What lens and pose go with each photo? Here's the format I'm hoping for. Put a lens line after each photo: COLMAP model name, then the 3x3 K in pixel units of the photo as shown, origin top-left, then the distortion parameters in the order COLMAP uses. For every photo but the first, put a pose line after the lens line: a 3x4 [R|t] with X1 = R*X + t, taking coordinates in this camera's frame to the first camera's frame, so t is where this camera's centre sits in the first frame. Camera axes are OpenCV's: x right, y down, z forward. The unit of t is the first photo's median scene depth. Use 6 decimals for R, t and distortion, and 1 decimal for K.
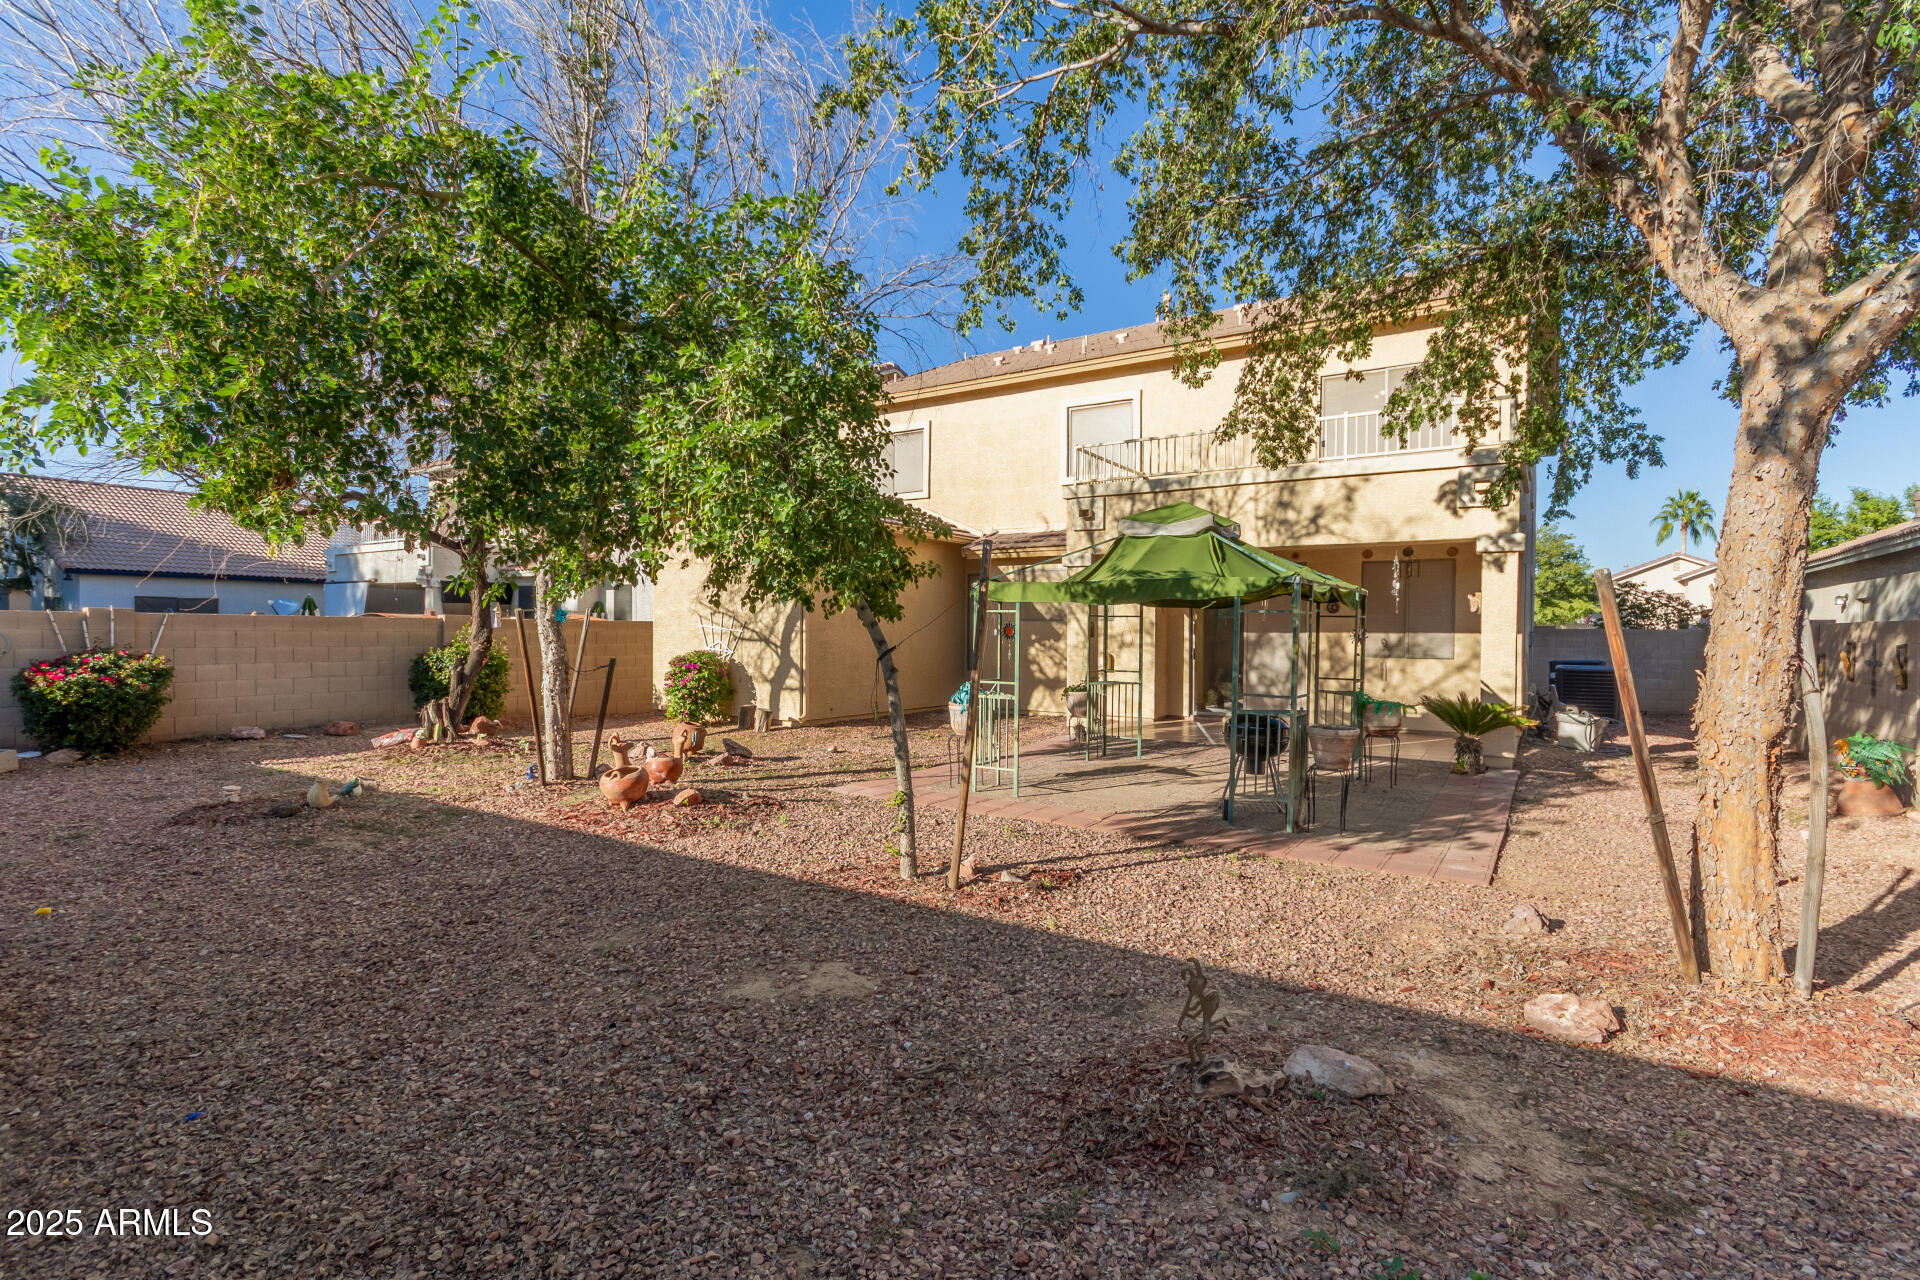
lens RADIAL K [[892.0, 0, 960.0], [0, 892.0, 640.0], [0, 0, 1]] dist [0.003091, 0.001991]
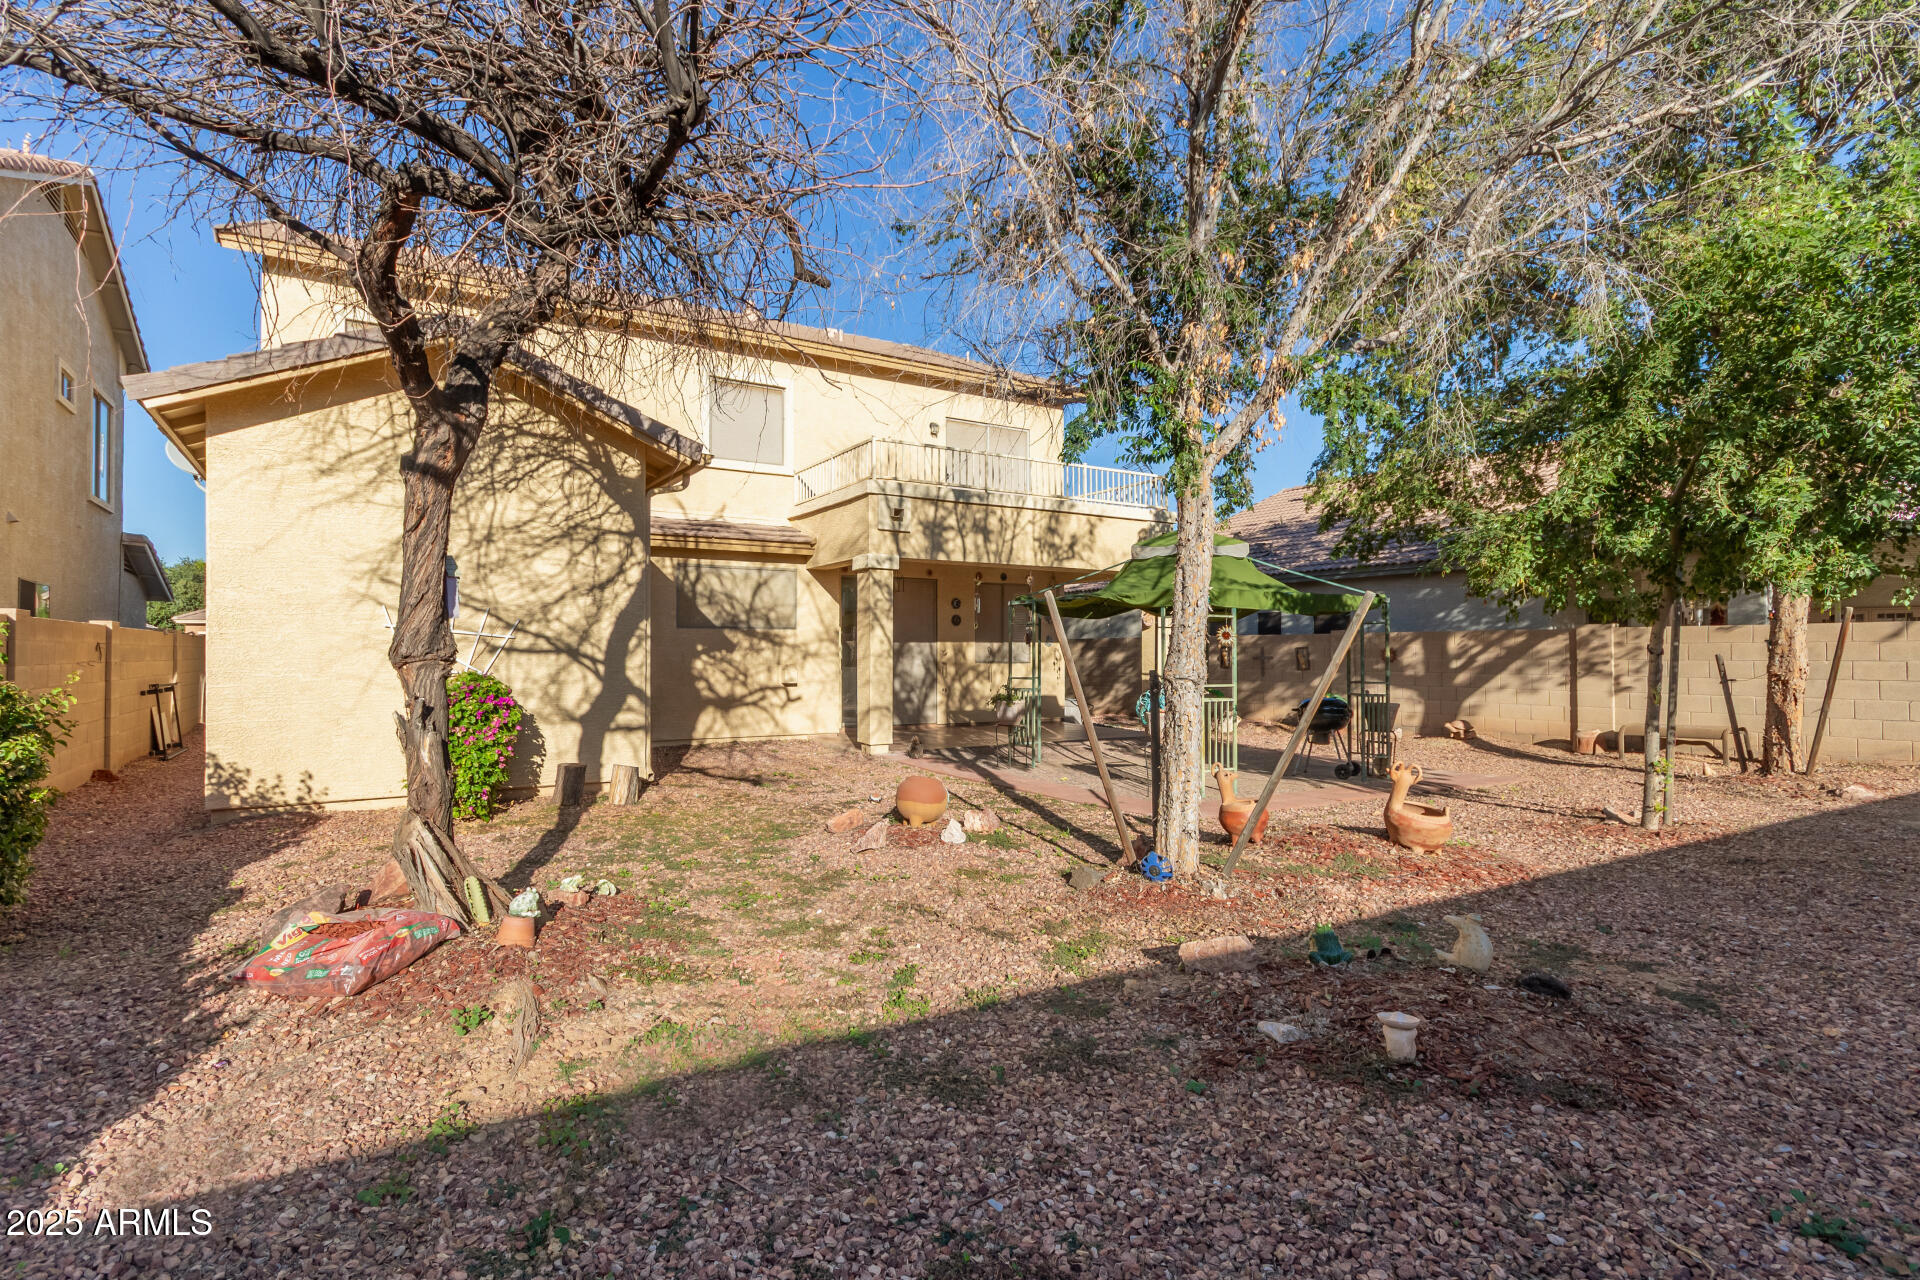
lens RADIAL K [[908.8, 0, 864.8], [0, 908.8, 636.2], [0, 0, 1]] dist [0.000238, 0.000275]
pose [[0.472765, 0.009409, 0.881138, -0.704231], [0.012544, 0.999770, -0.017406, 0.003345], [-0.881099, 0.019282, 0.472538, 0.577340]]
